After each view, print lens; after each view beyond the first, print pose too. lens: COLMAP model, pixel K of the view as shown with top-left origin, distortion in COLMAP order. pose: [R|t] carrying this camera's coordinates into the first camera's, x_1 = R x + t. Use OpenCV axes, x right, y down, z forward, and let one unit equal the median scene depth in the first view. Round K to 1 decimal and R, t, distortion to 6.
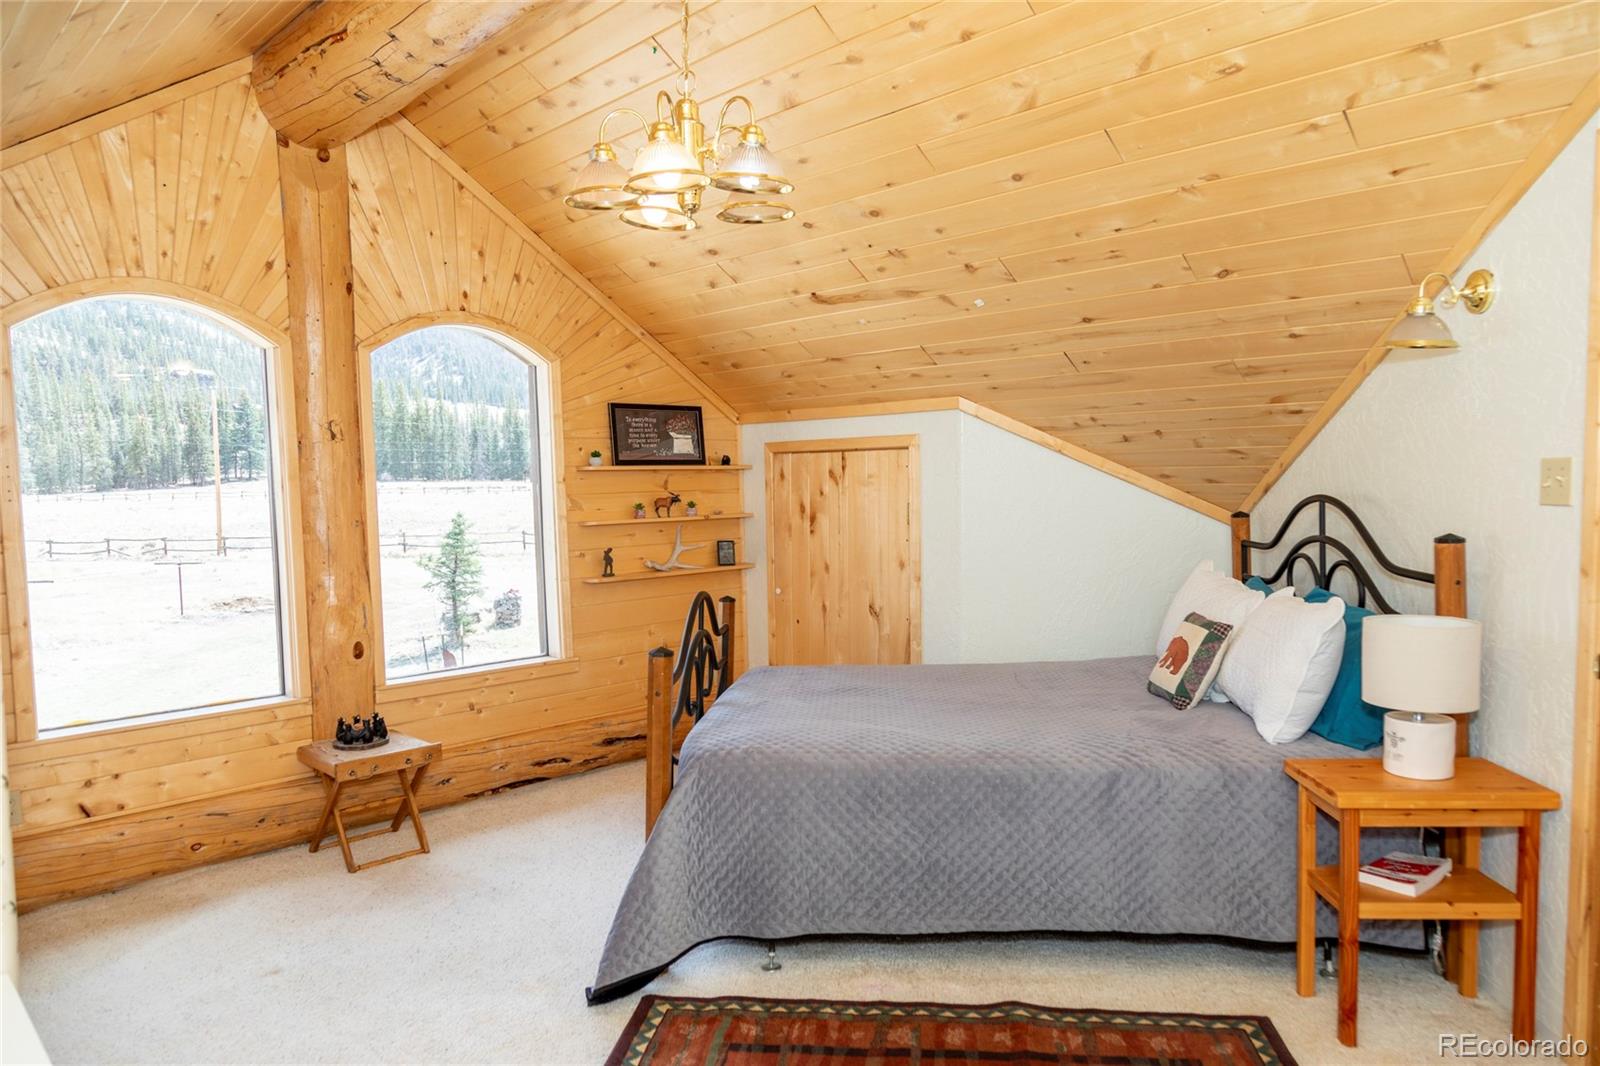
lens RADIAL K [[1055.4, 0, 827.6], [0, 1055.4, 539.0], [0, 0, 1]] dist [0.020736, 0.001462]
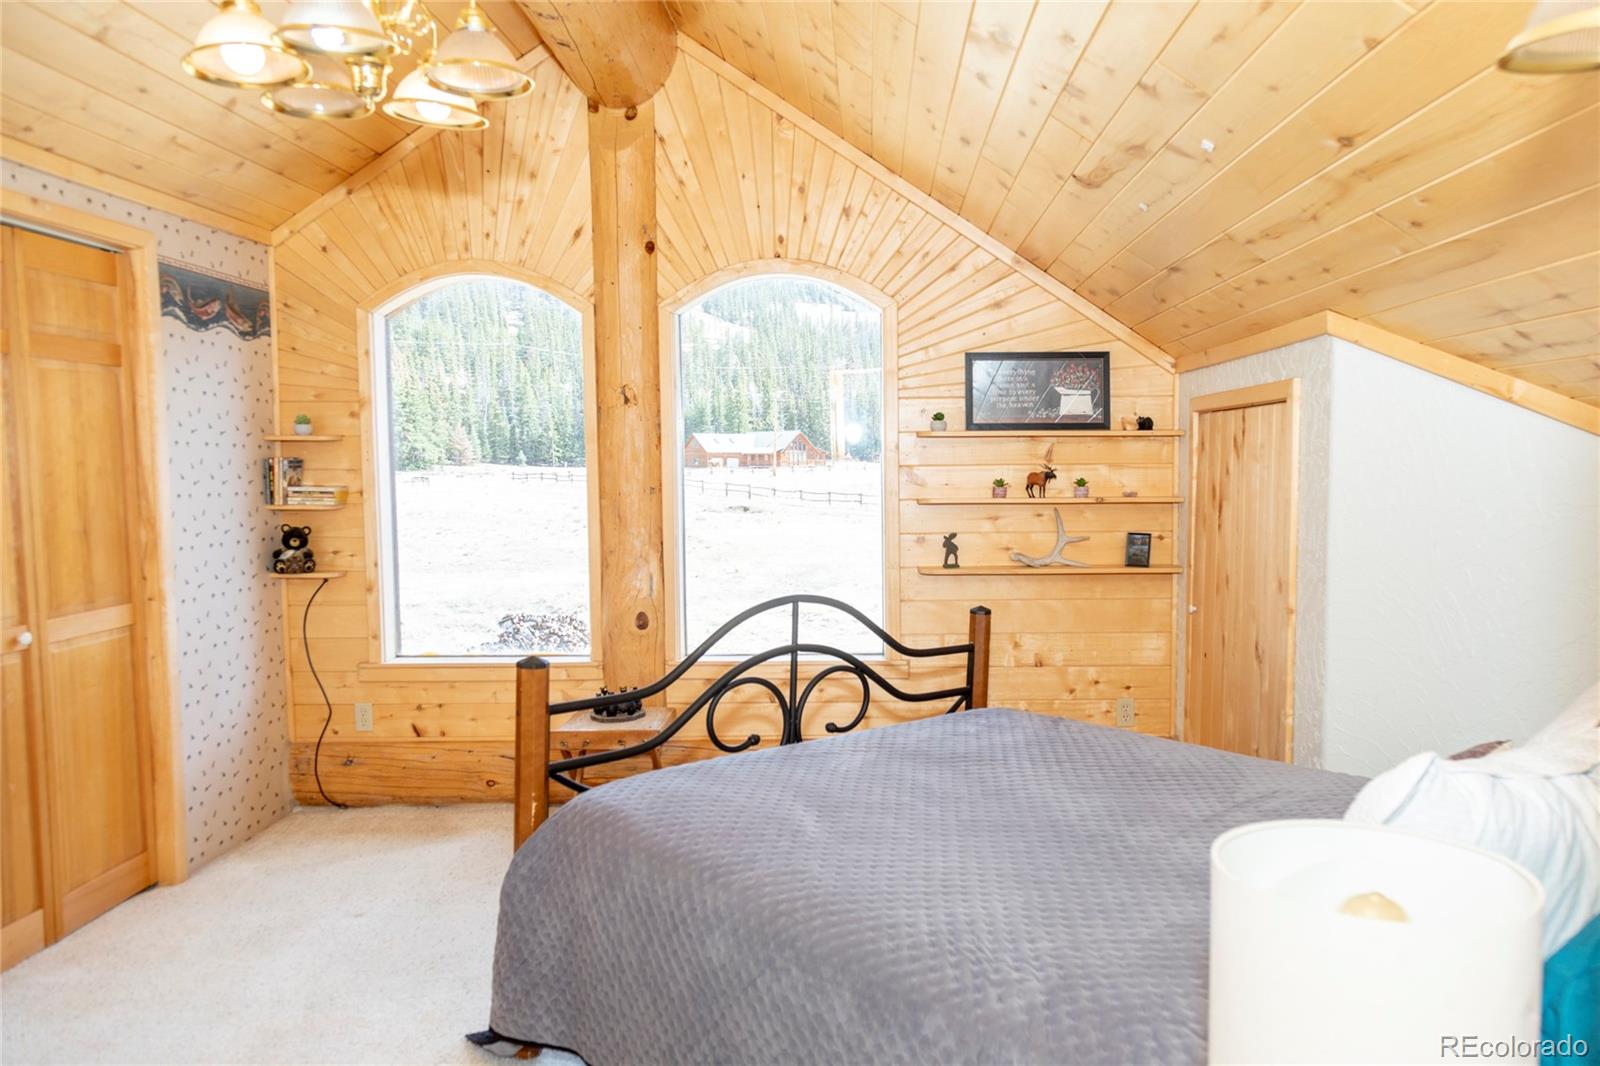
lens RADIAL K [[1153.1, 0, 800.0], [0, 1153.1, 544.9], [0, 0, 1]] dist [0.008474, 0.000892]
pose [[0.711739, 0.064842, -0.699445, 0.379923], [-0.049114, 0.997887, 0.042532, -0.016078], [0.700725, 0.004081, 0.713420, 0.329710]]
